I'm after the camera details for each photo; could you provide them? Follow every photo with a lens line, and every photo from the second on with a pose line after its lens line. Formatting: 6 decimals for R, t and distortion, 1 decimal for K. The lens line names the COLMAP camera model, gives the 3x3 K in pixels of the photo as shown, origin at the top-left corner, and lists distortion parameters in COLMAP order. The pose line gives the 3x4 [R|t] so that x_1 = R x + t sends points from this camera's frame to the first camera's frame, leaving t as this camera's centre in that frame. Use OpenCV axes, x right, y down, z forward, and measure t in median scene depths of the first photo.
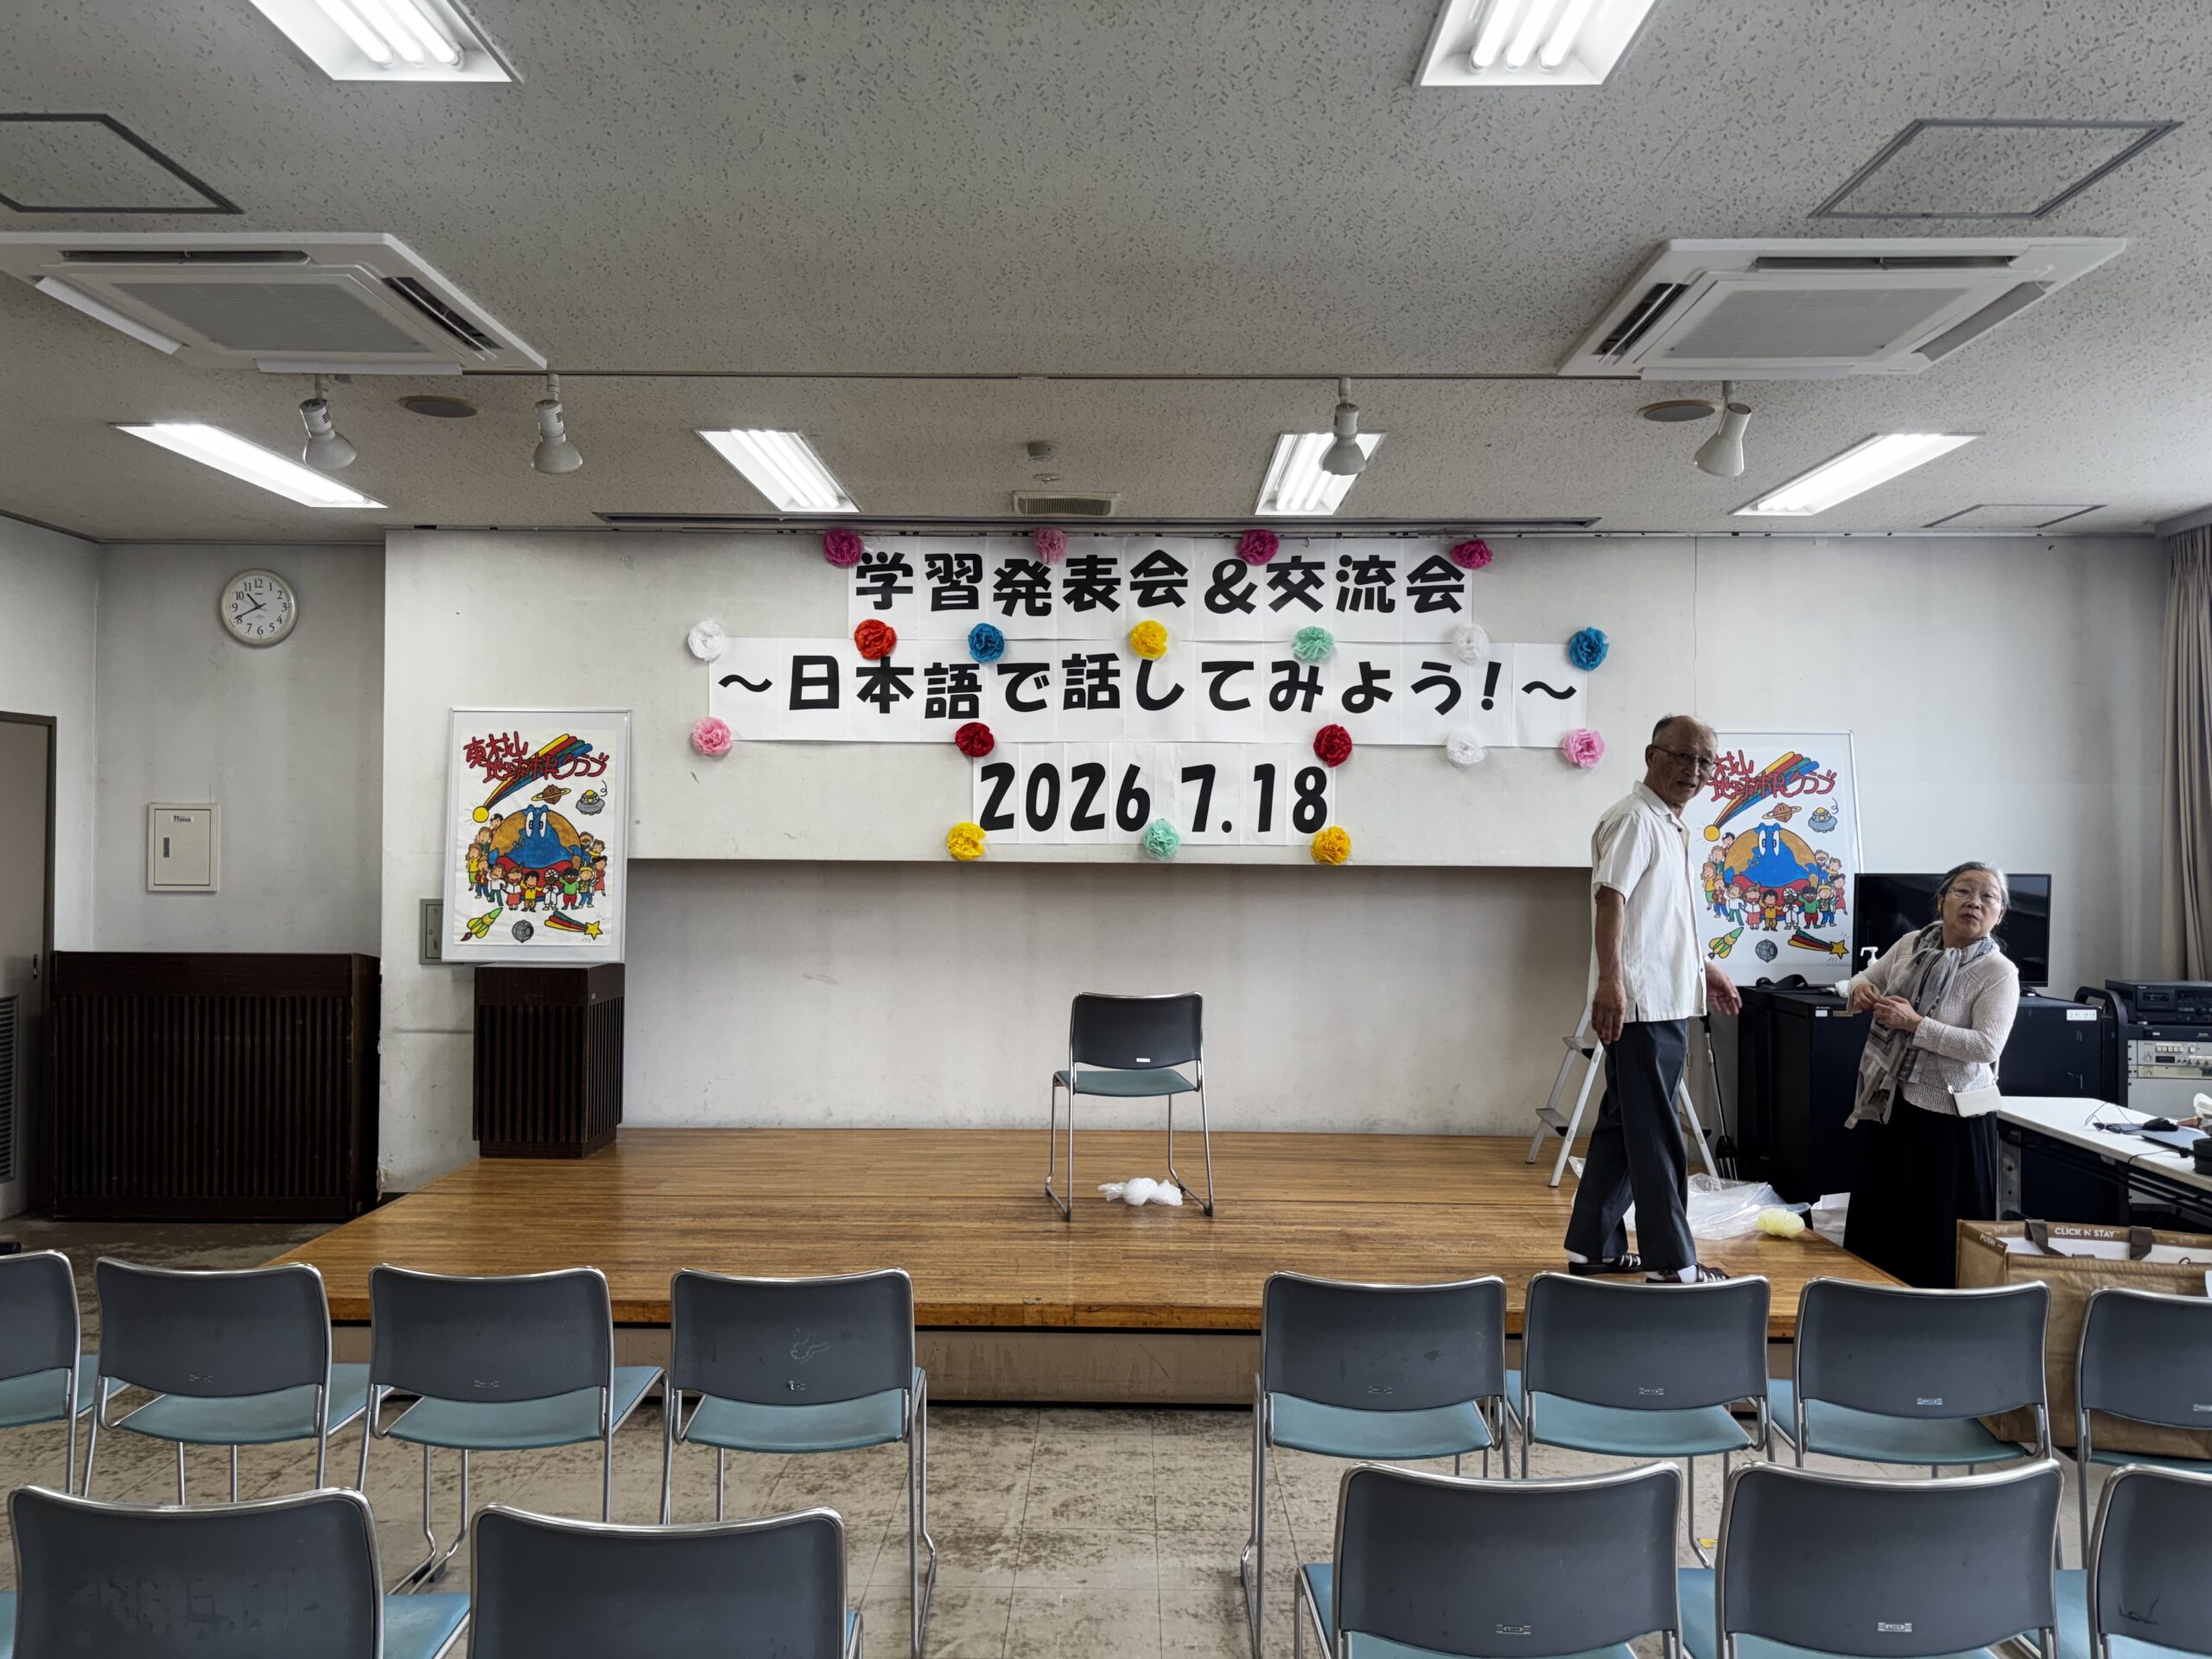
lens RADIAL K [[1662.1, 0, 1099.0], [0, 1662.1, 823.5], [0, 0, 1]] dist [0.046595, -0.099374]
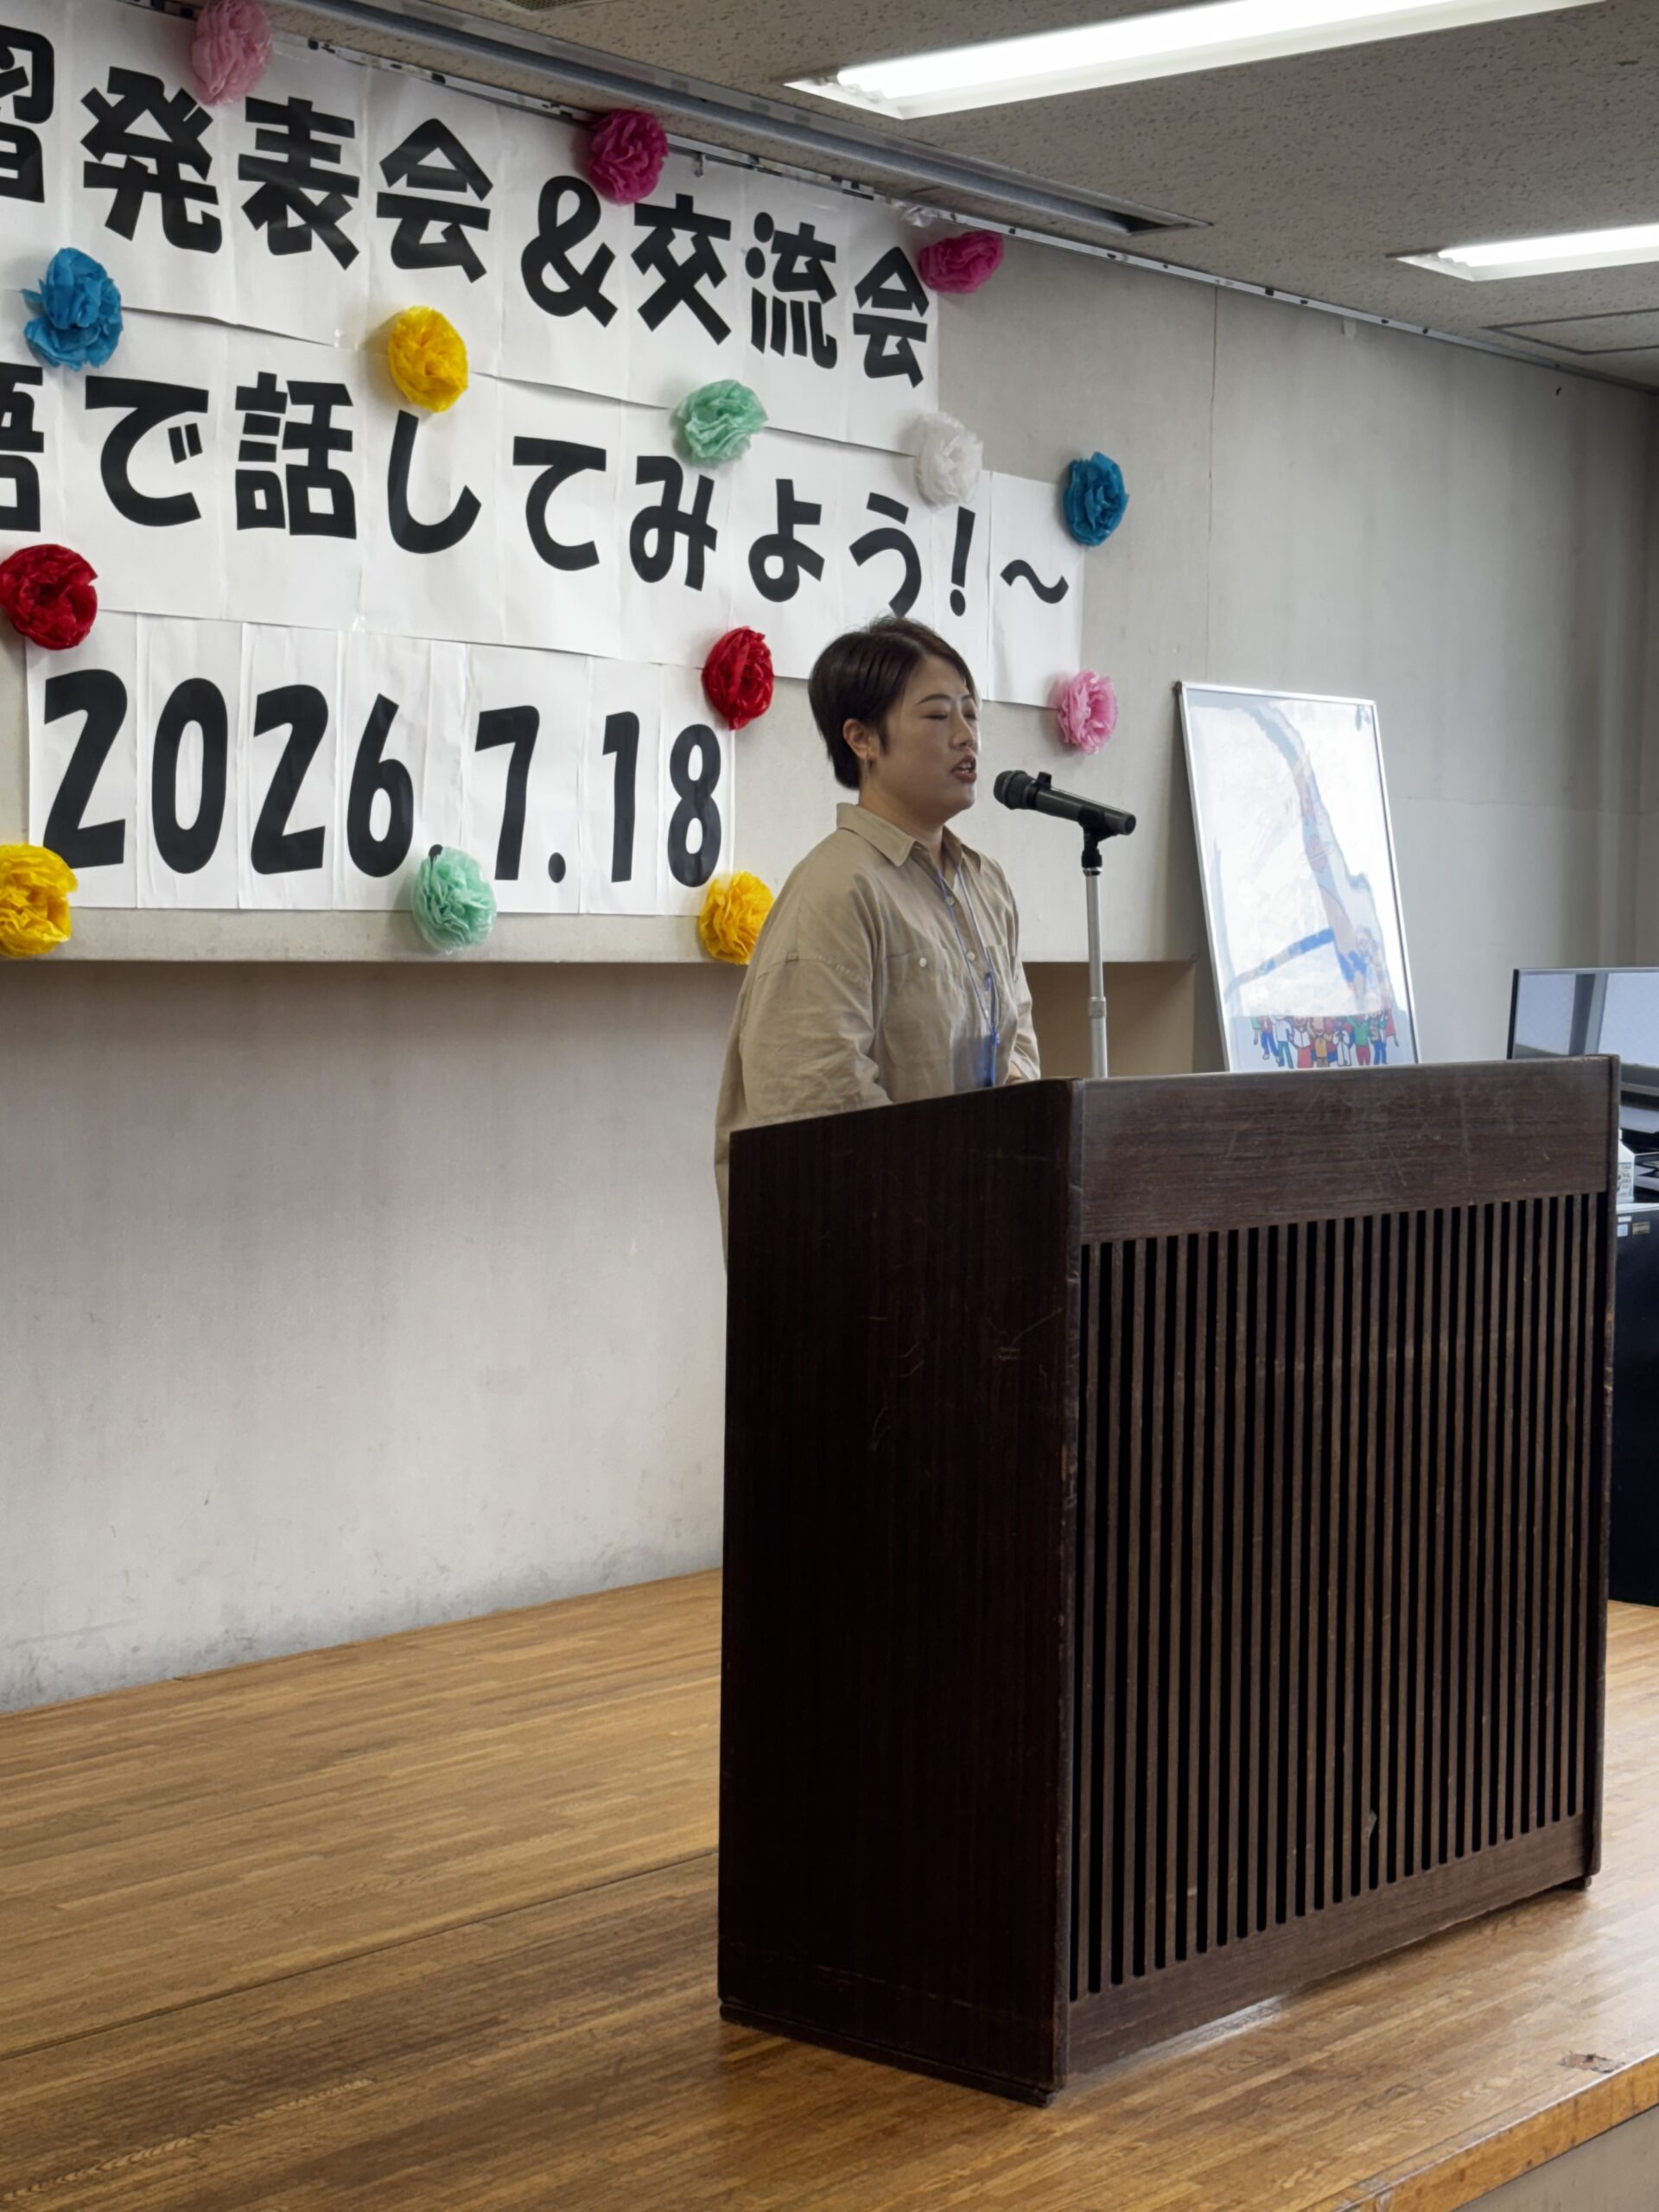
lens RADIAL K [[3620.8, 0, 853.4], [0, 3620.8, 1152.9], [0, 0, 1]] dist [0.064592, 0.000000]
pose [[0.624502, -0.048176, 0.779536, -0.552195], [-0.017922, 0.996949, 0.075970, 0.002942], [-0.780818, -0.061415, 0.621733, 0.405877]]
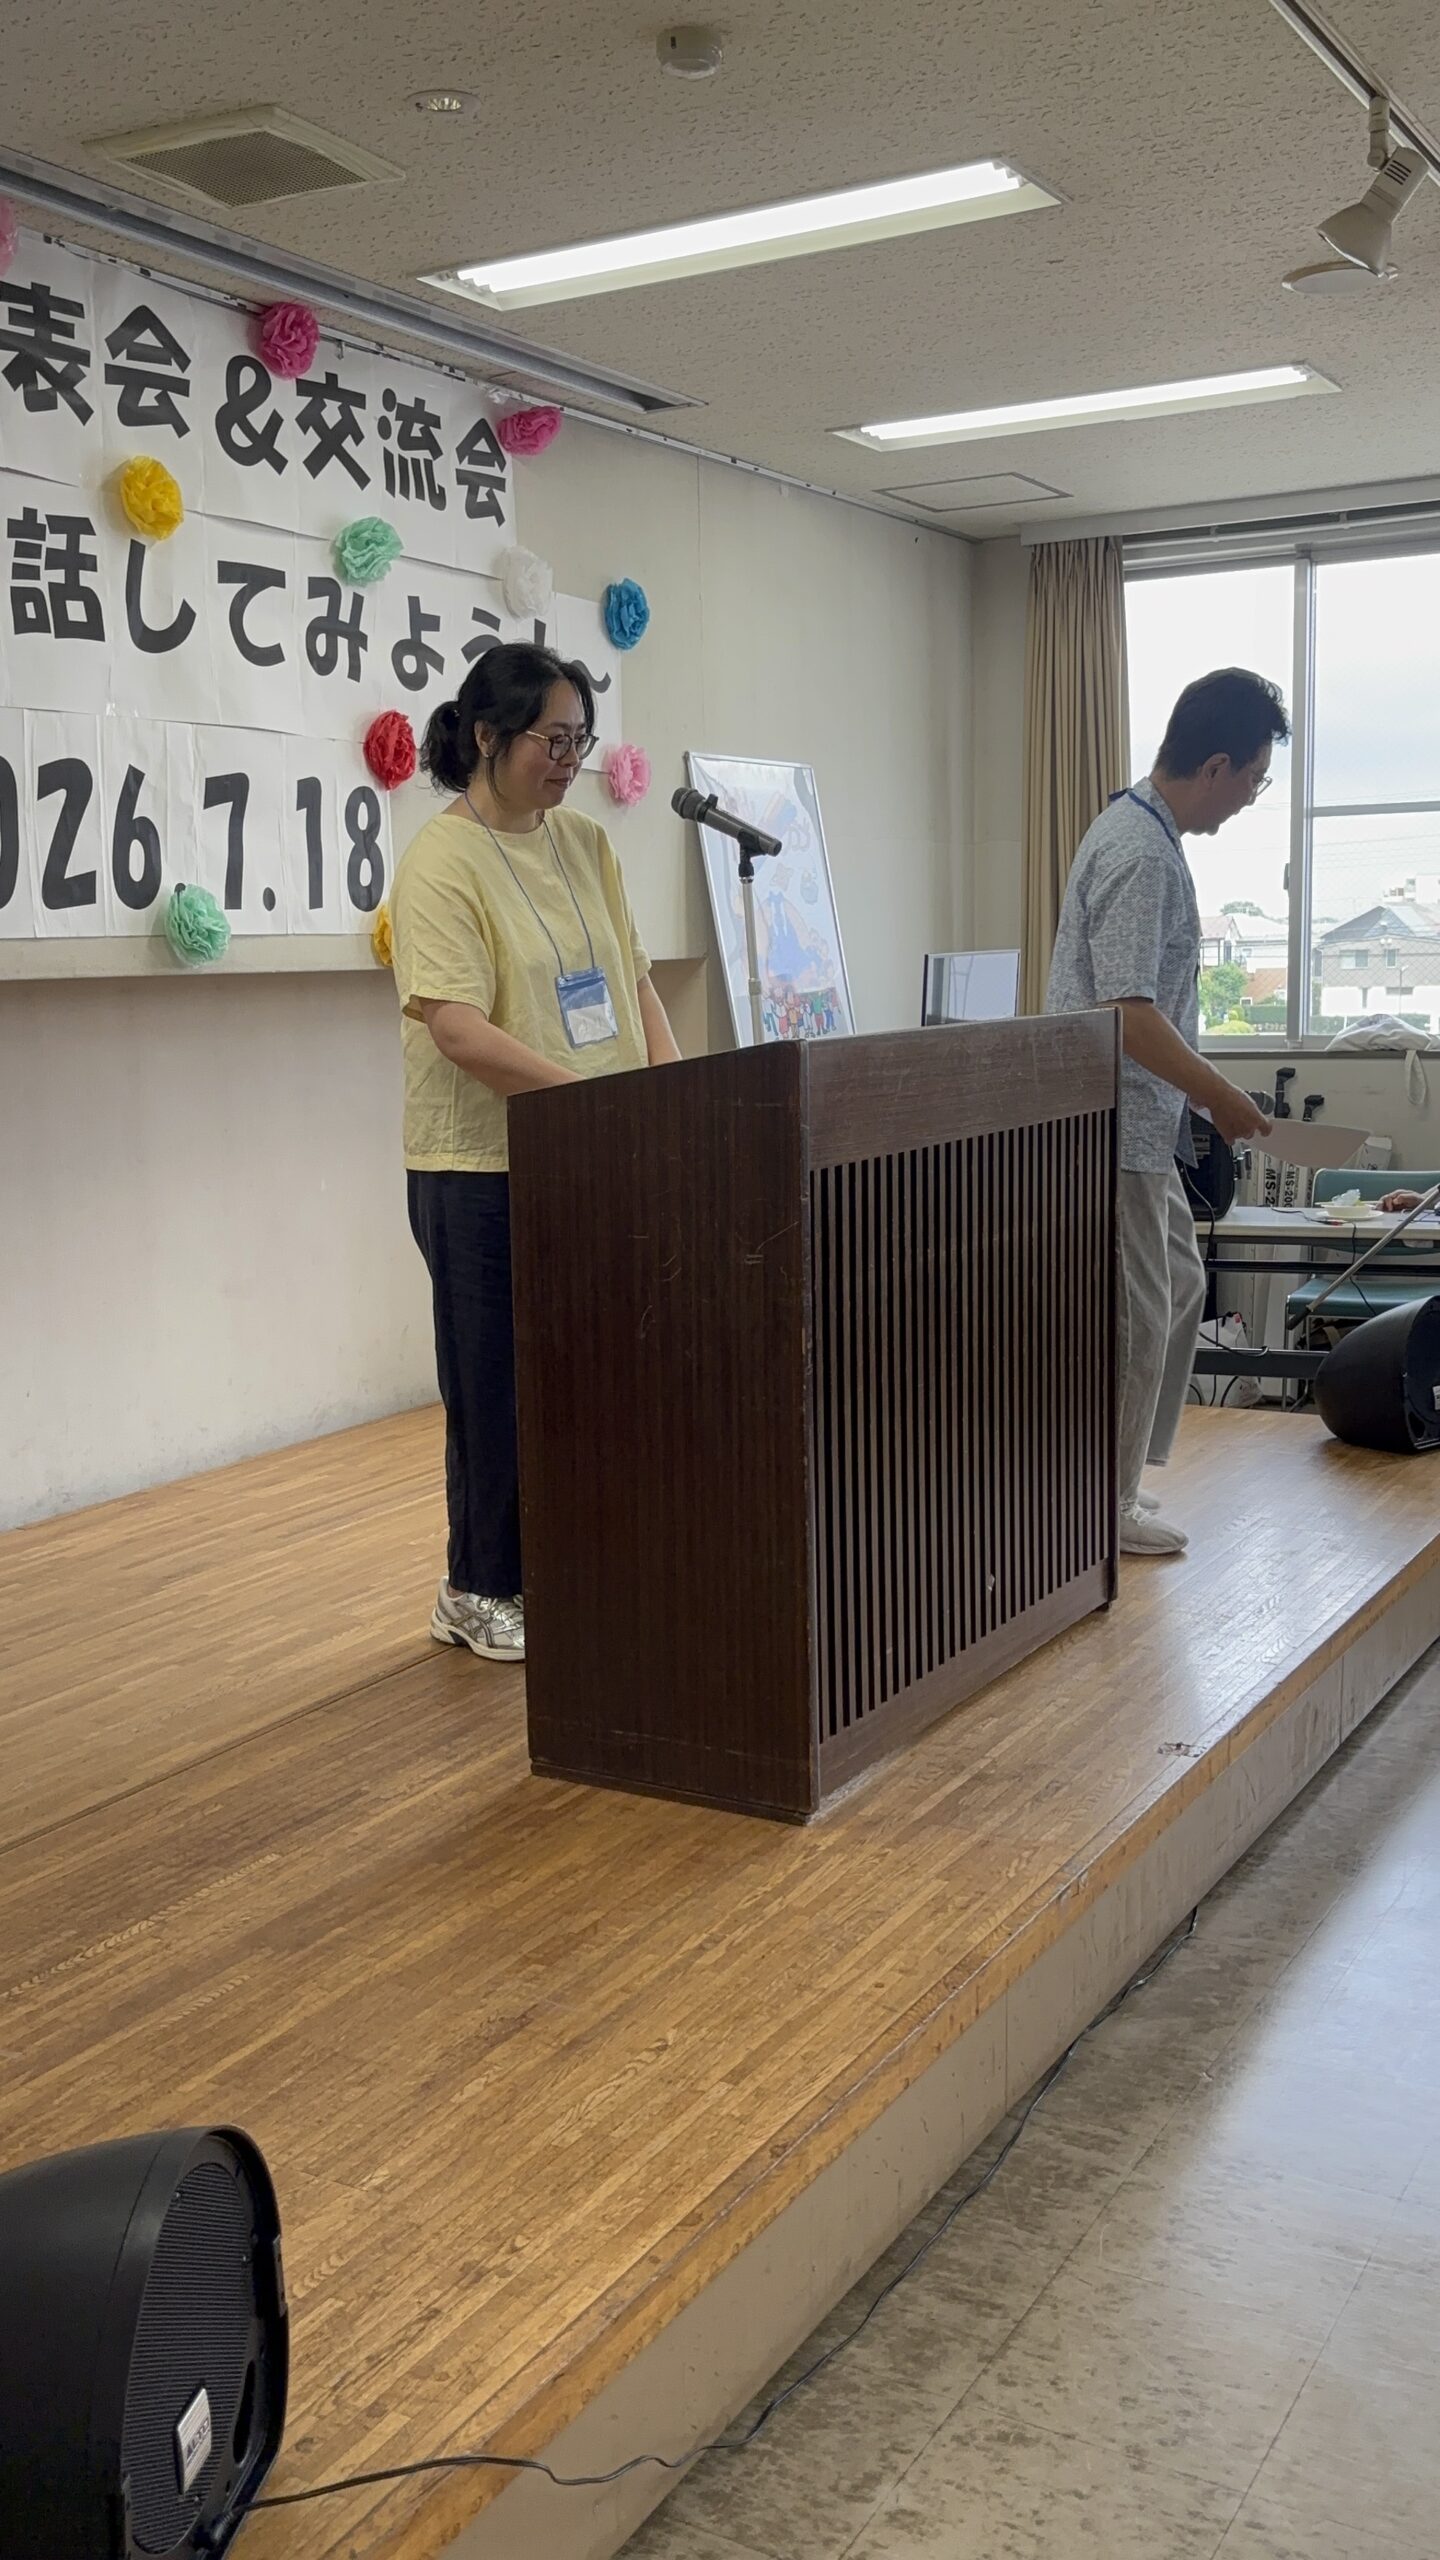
lens RADIAL K [[2370.5, 0, 724.5], [0, 2370.5, 1313.9], [0, 0, 1]] dist [0.005983, 0.000000]
pose [[0.483801, -0.155871, 0.861186, -0.509984], [0.017635, 0.985548, 0.168474, 0.007715], [-0.875001, -0.066321, 0.479558, 0.512994]]
